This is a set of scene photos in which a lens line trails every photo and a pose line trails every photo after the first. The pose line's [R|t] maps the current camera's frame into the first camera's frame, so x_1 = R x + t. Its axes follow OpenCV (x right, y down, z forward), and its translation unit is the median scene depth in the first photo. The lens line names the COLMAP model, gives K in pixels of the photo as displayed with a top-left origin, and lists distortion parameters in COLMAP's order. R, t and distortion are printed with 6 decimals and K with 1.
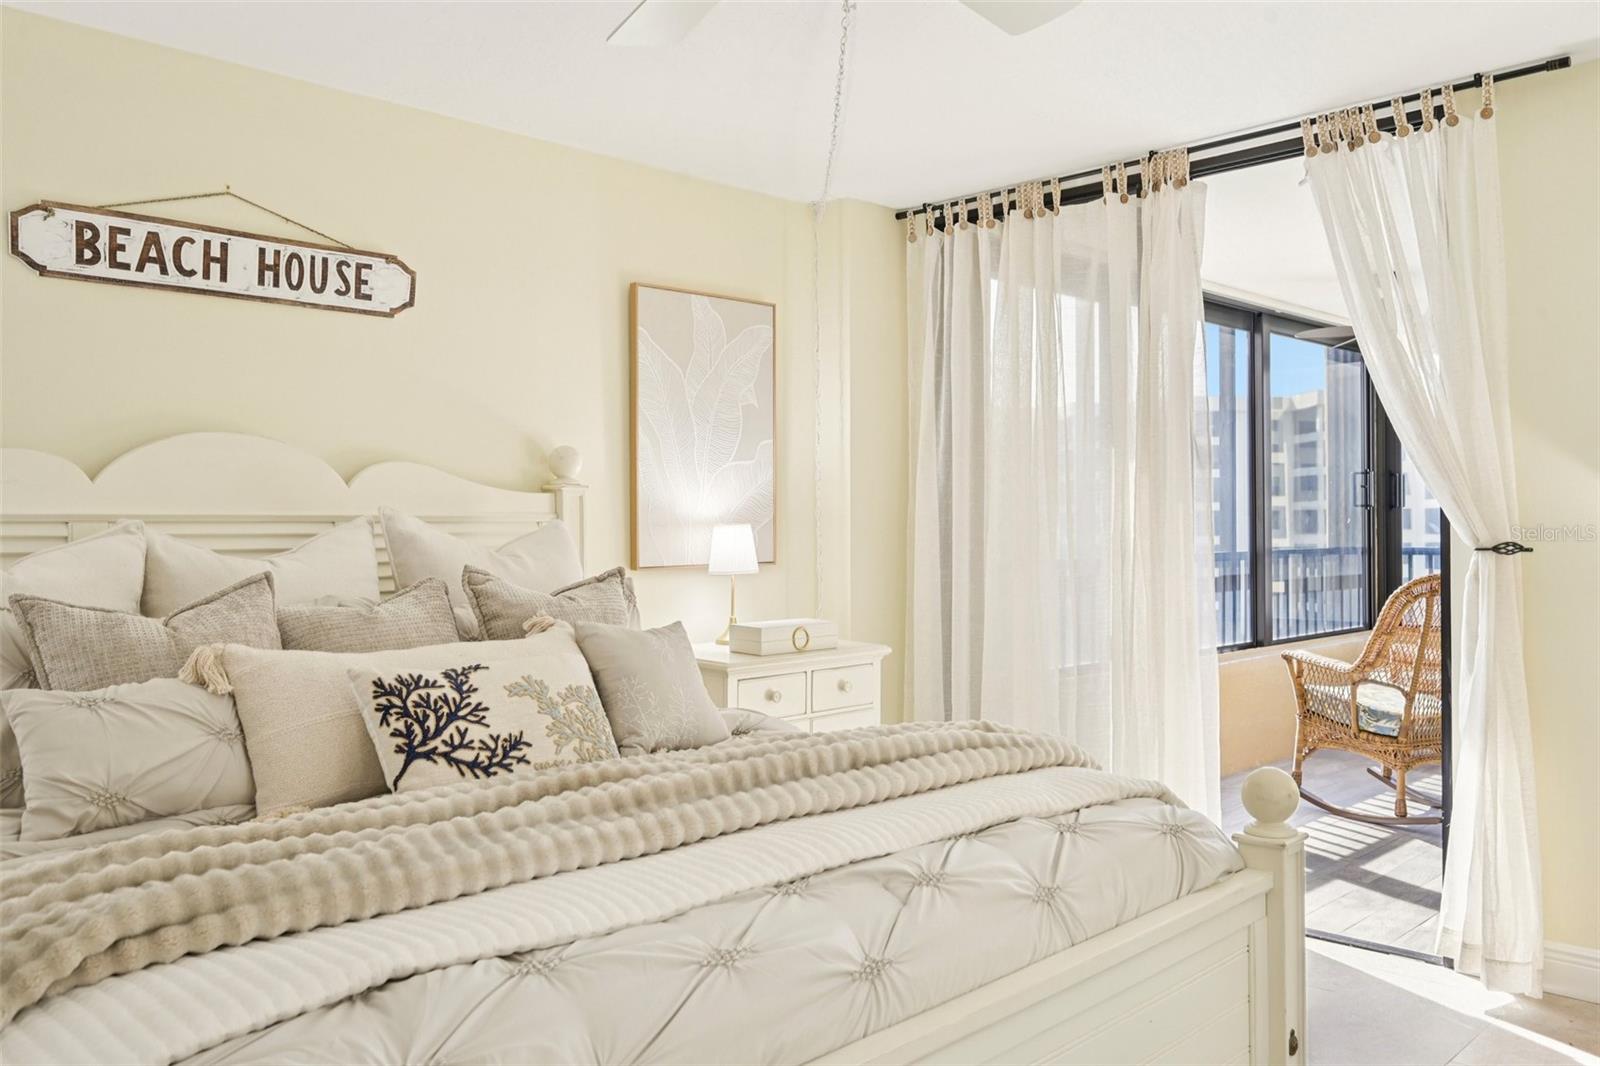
lens RADIAL K [[1255.0, 0, 803.8], [0, 1255.0, 531.4], [0, 0, 1]] dist [0.000189, 0.000395]
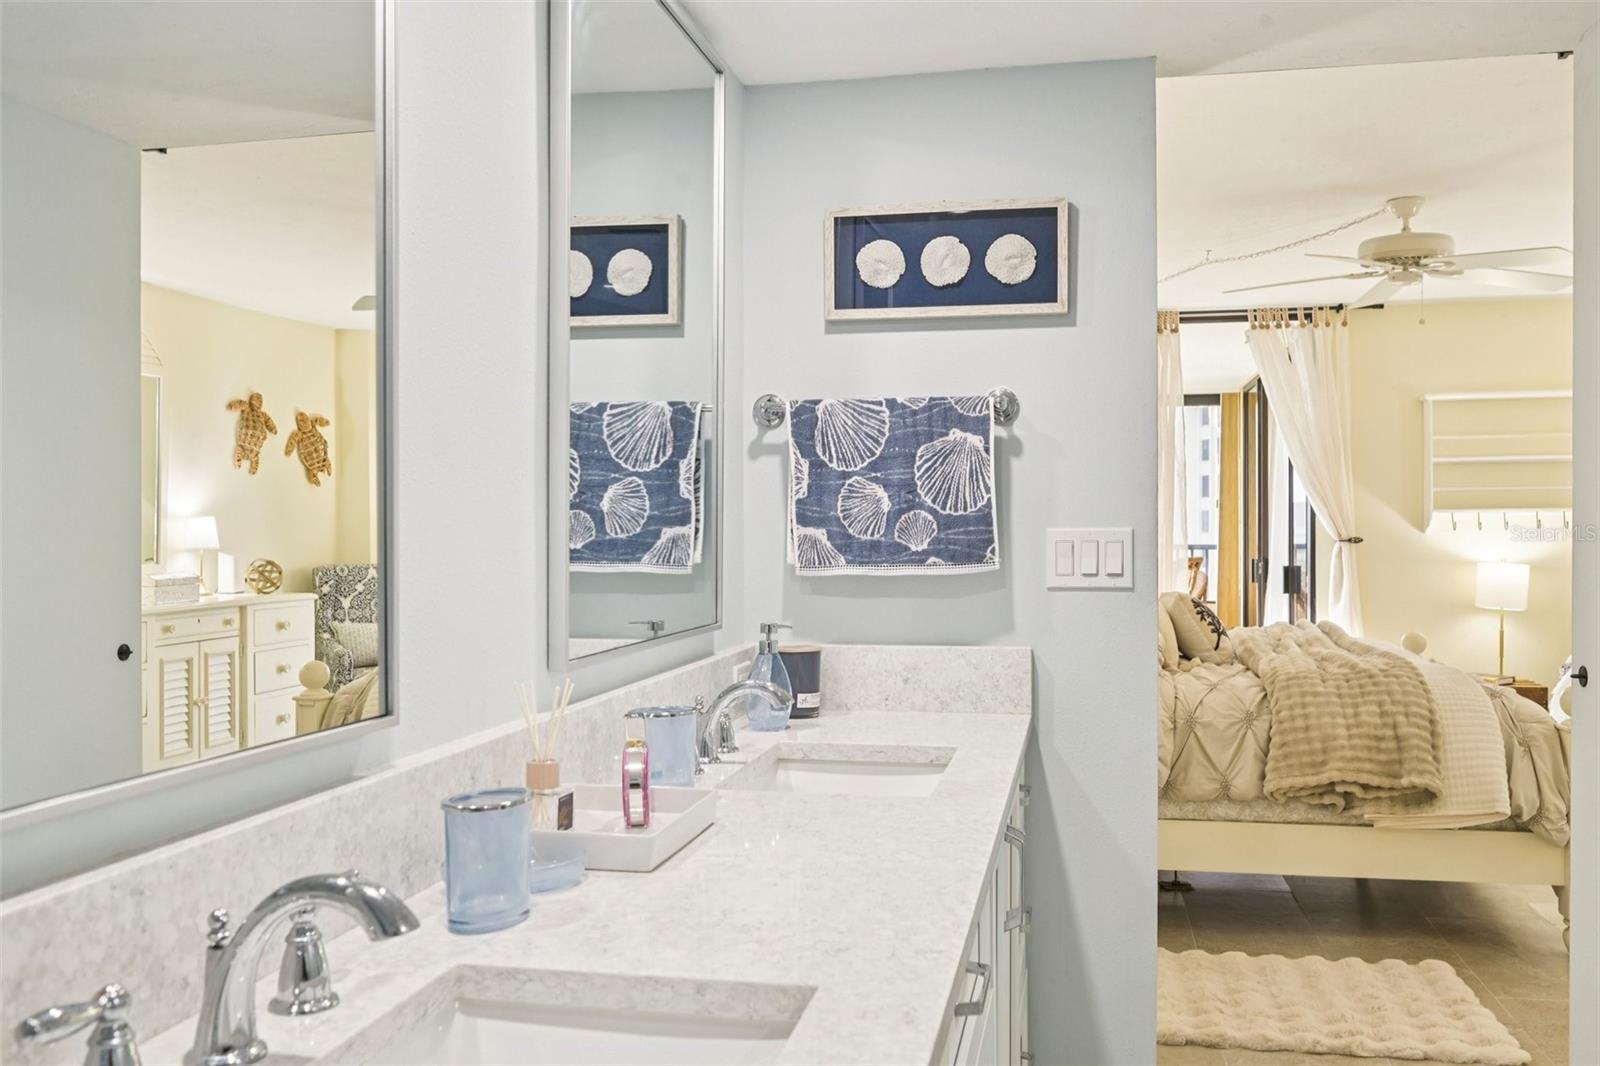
lens RADIAL K [[1332.4, 0, 800.0], [0, 1332.4, 533.0], [0, 0, 1]] dist [-0.003493, -0.000072]
pose [[0.839740, 0.005049, 0.542965, -1.614918], [-0.004135, 0.999987, -0.002905, 0.014268], [-0.542973, 0.000194, 0.839750, -0.380151]]
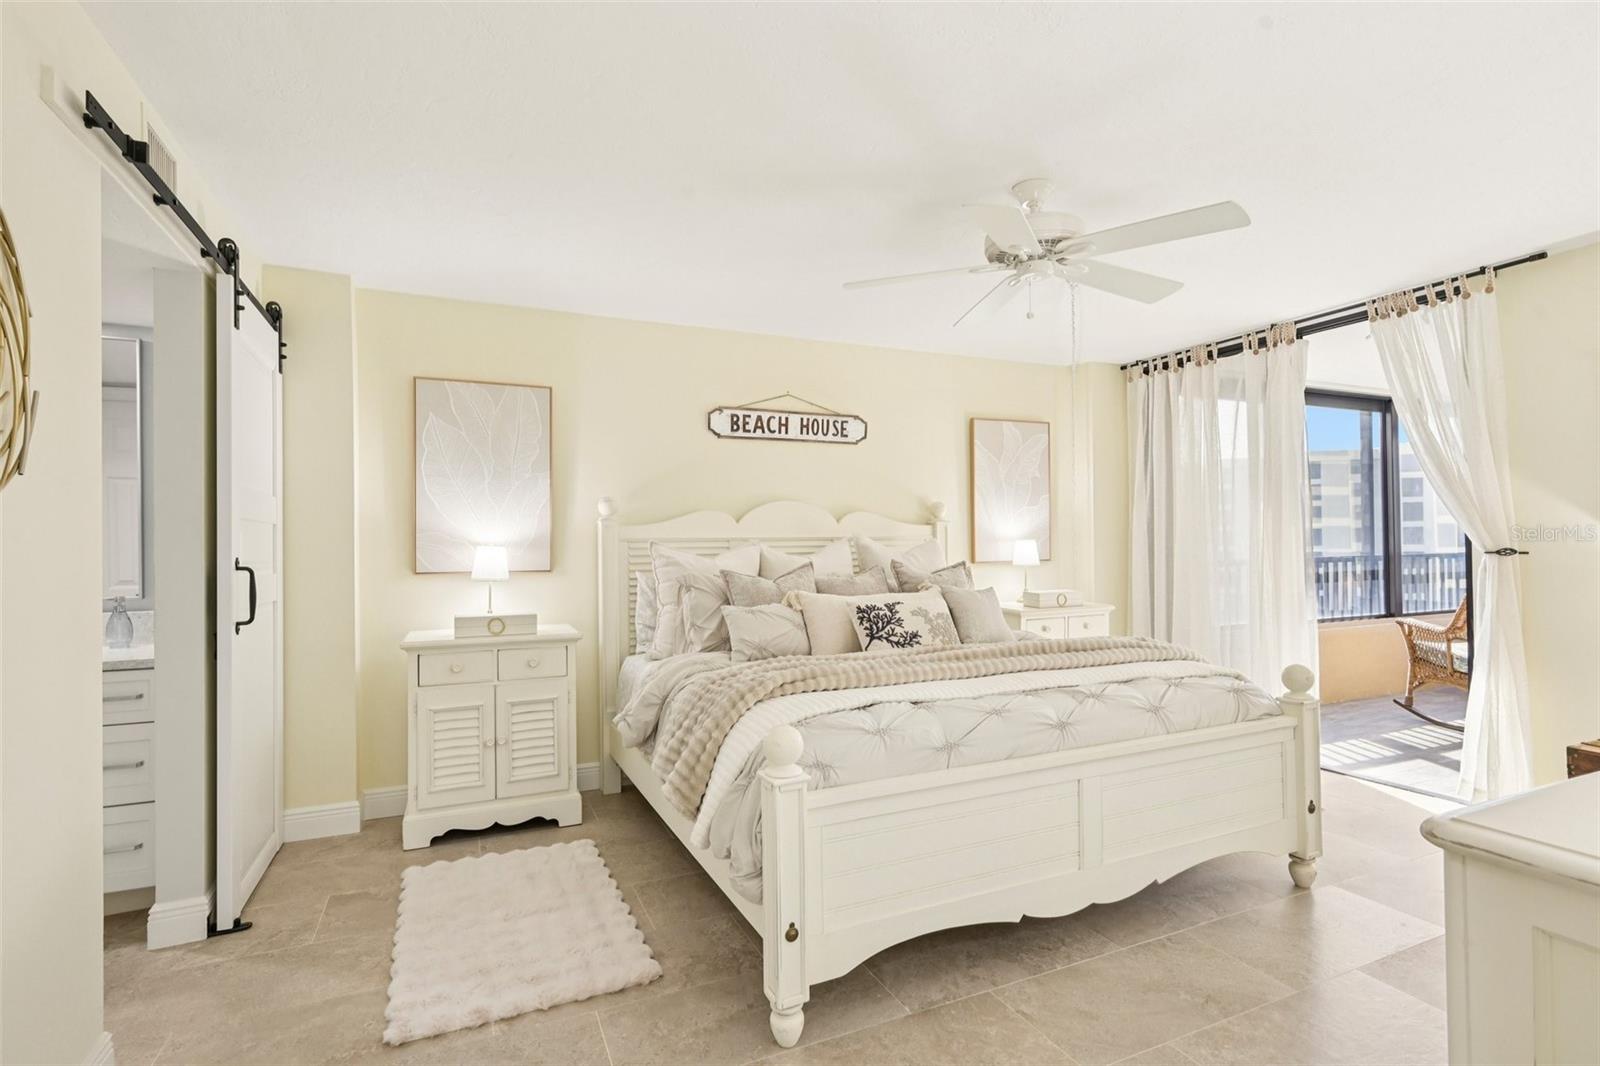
lens RADIAL K [[756.3, 0, 804.9], [0, 756.3, 539.4], [0, 0, 1]] dist [-0.006031, 0.000150]
pose [[0.933206, -0.006091, -0.359290, 0.066561], [0.004062, 0.999971, -0.006403, -0.000477], [0.359319, 0.004516, 0.933204, -0.301356]]
